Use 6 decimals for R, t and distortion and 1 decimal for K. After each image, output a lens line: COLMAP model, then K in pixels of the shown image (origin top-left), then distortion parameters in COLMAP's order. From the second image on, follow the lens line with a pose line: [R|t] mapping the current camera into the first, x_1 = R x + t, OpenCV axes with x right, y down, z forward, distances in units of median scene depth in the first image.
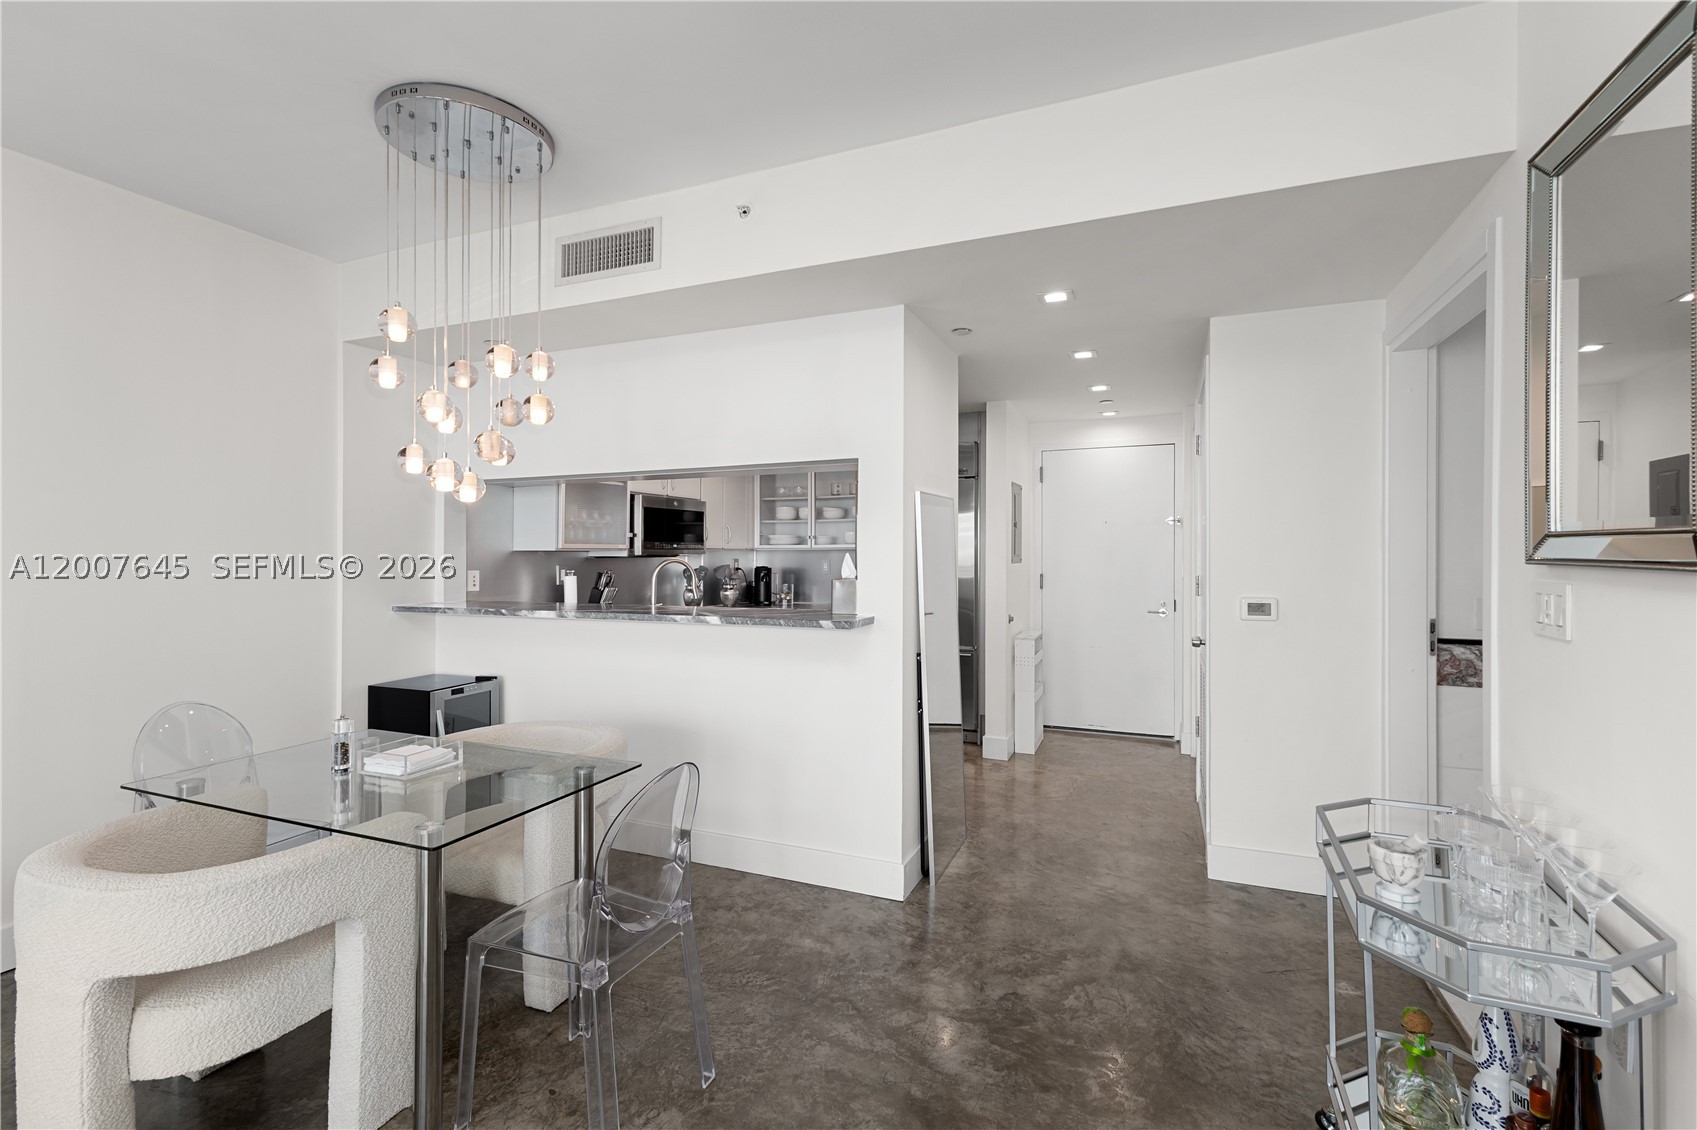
lens RADIAL K [[807.0, 0, 784.2], [0, 807.0, 555.9], [0, 0, 1]] dist [0.019258, -0.000355]
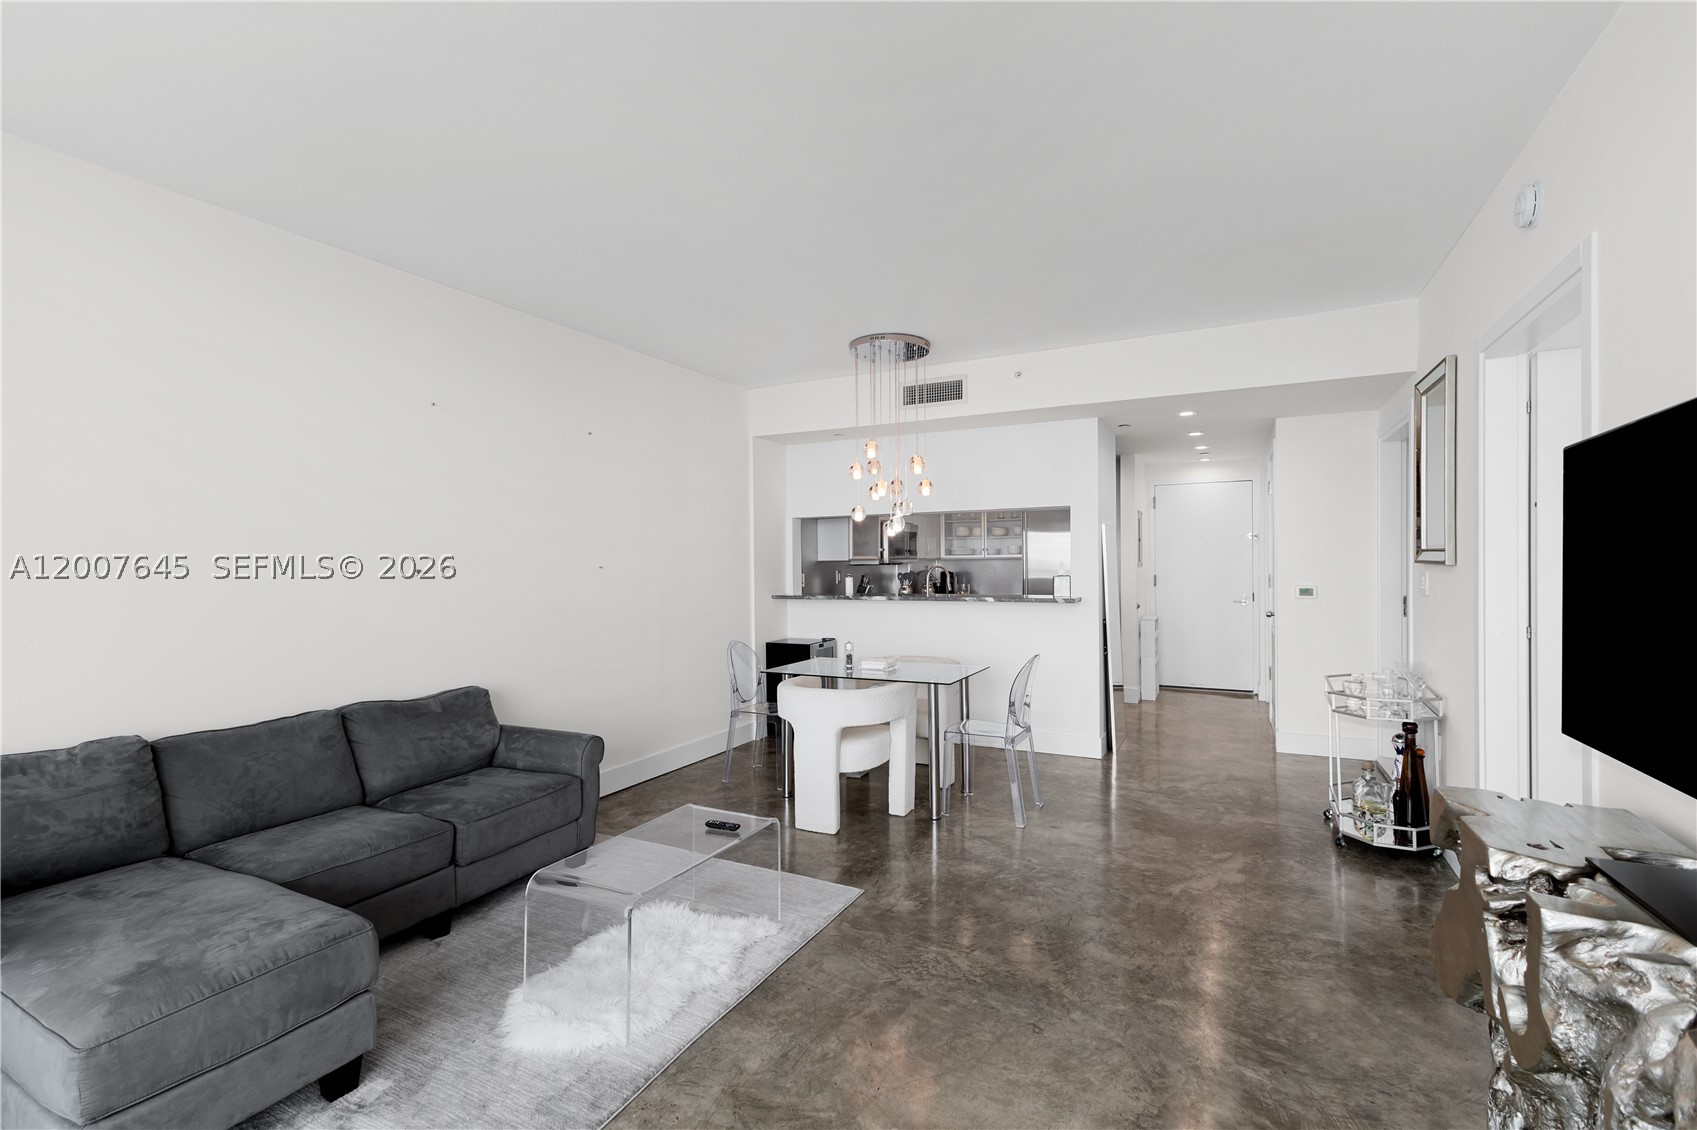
lens RADIAL K [[780.5, 0, 848.5], [0, 780.5, 565.0], [0, 0, 1]] dist [0.012263, -0.005616]
pose [[0.999744, -0.006082, -0.021777, -0.307916], [0.006087, 0.999981, 0.000174, 0.002726], [0.021775, -0.000306, 0.999763, -0.603132]]
